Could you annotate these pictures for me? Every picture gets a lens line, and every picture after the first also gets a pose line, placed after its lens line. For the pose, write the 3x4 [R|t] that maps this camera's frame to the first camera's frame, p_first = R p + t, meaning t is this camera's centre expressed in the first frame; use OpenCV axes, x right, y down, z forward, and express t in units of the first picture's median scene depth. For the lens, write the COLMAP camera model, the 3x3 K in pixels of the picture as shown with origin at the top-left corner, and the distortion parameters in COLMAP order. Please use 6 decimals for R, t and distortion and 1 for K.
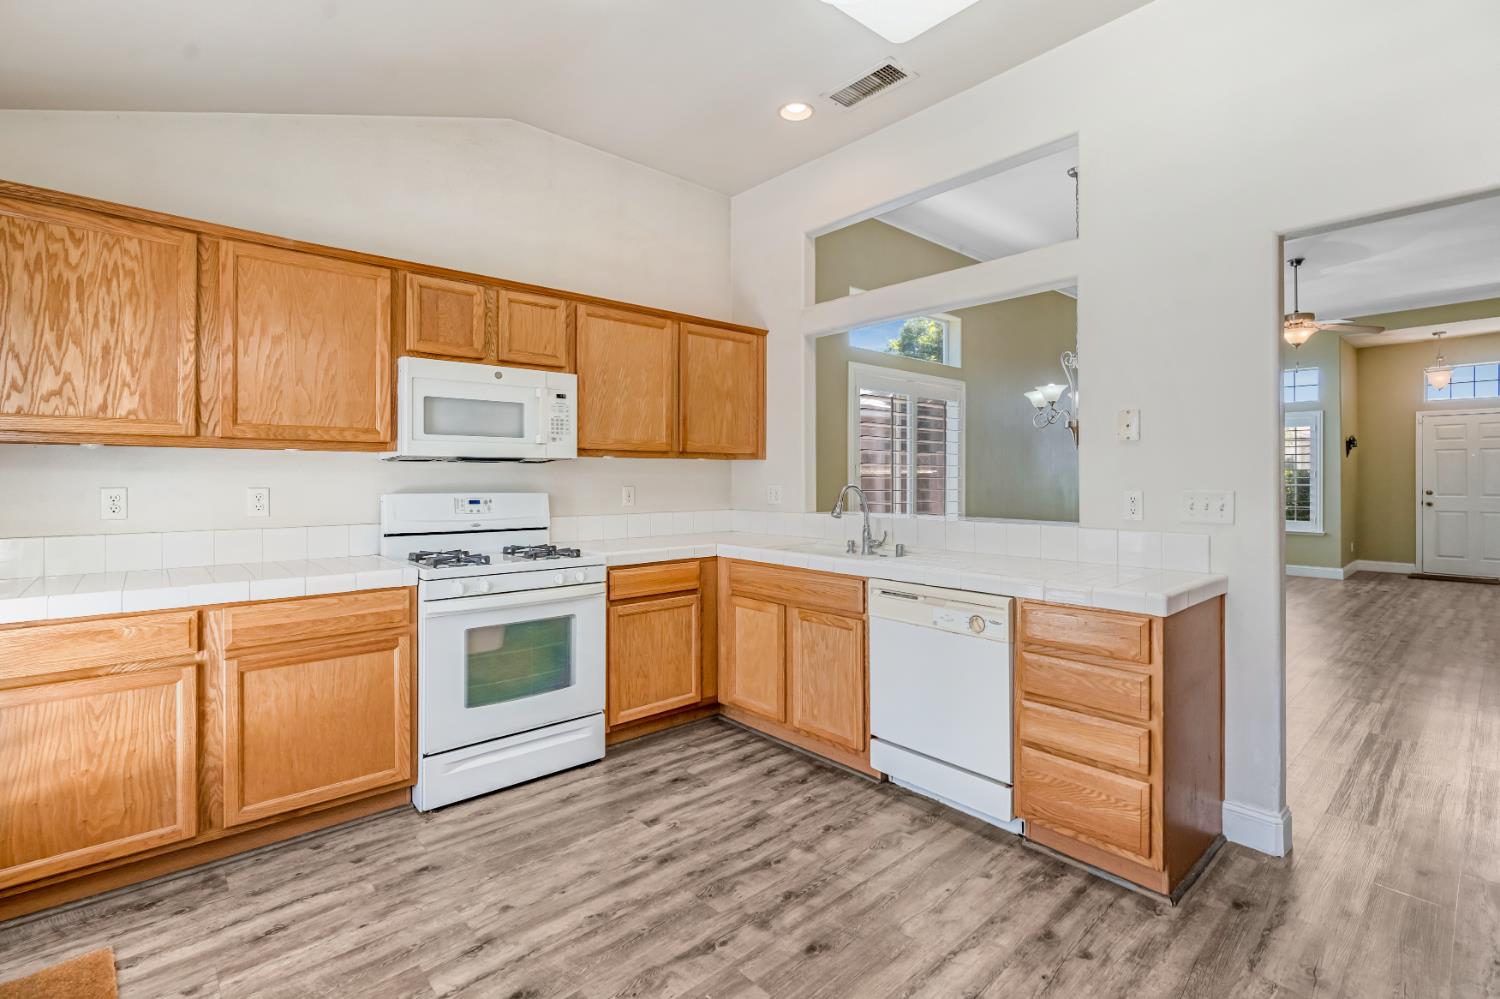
lens RADIAL K [[685.4, 0, 750.0], [0, 685.4, 476.1], [0, 0, 1]] dist [-0.004932, 0.000461]
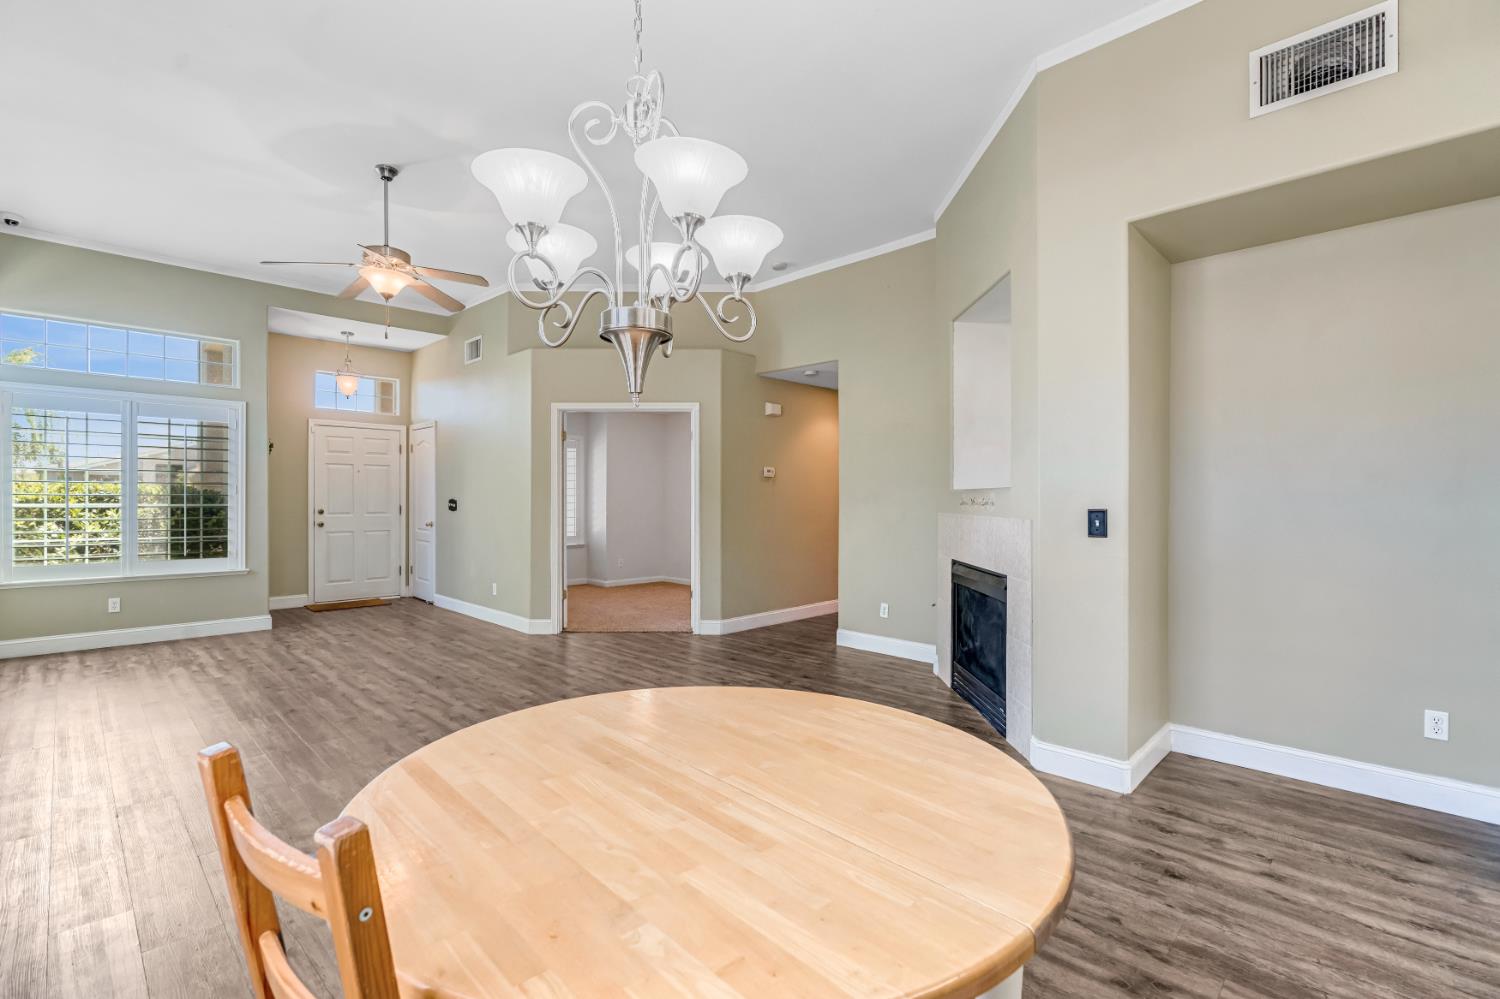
lens RADIAL K [[675.1, 0, 744.4], [0, 675.1, 501.6], [0, 0, 1]] dist [-0.003897, 0.000305]
pose [[-0.062720, -0.006341, 0.998011, 0.305187], [-0.007341, 0.999956, 0.005892, 0.006389], [-0.998004, -0.006957, -0.062764, 1.770203]]
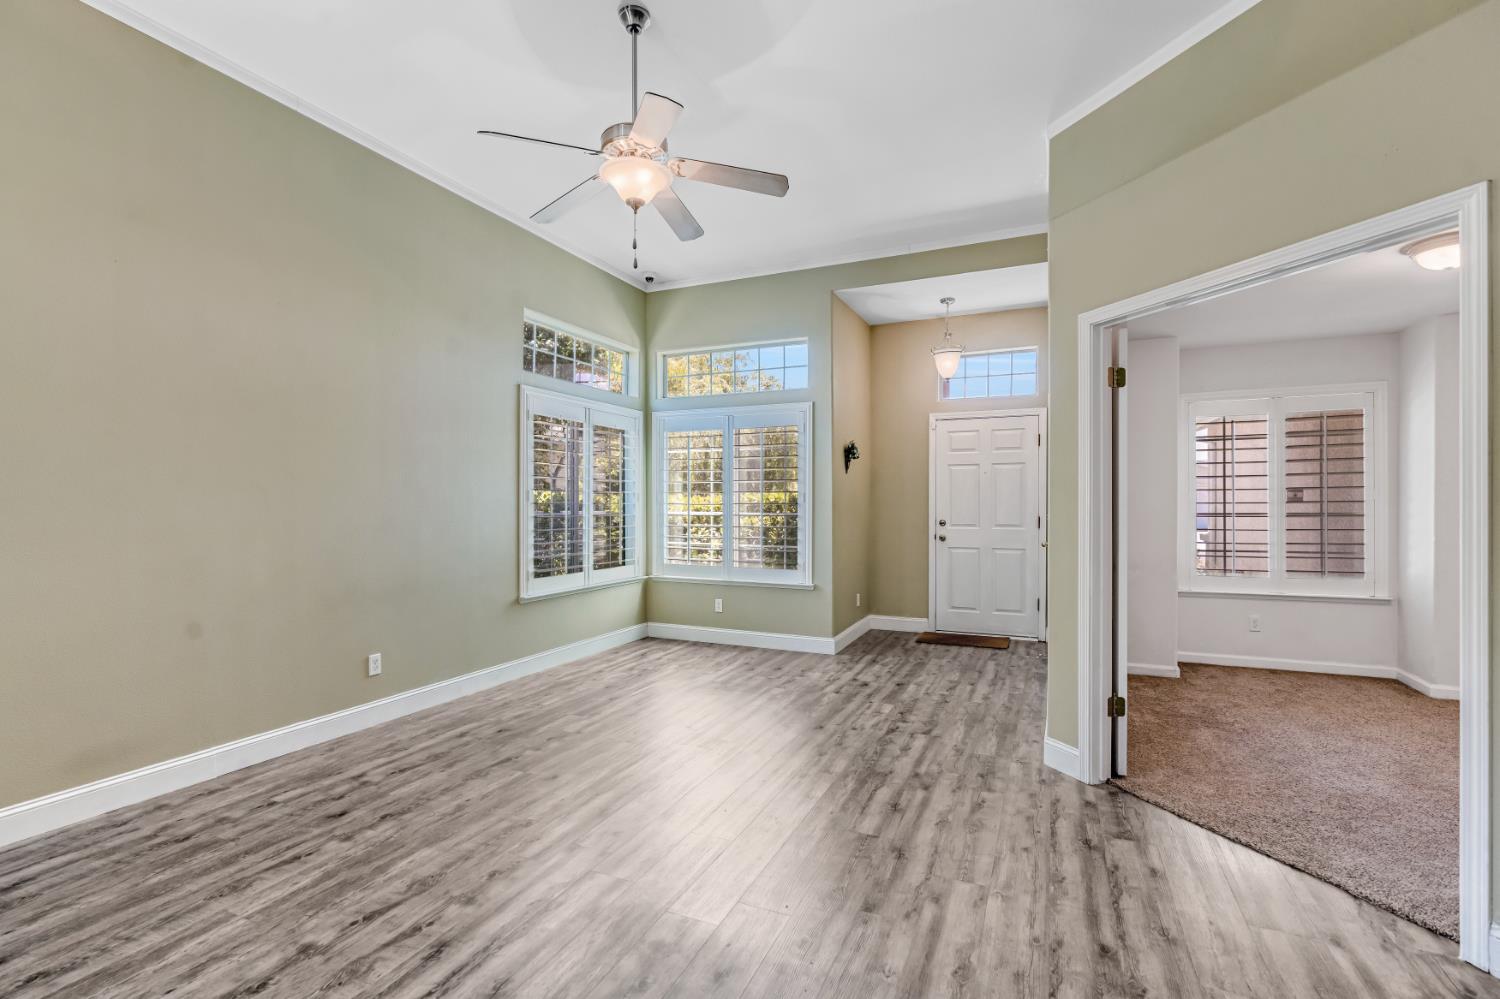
lens RADIAL K [[675.7, 0, 750.9], [0, 675.7, 506.2], [0, 0, 1]] dist [-0.014431, 0.000522]
pose [[0.911881, -0.001856, 0.410450, 1.762945], [-0.000516, 0.999984, 0.005668, 0.006856], [-0.410454, -0.005380, 0.911866, 1.452276]]
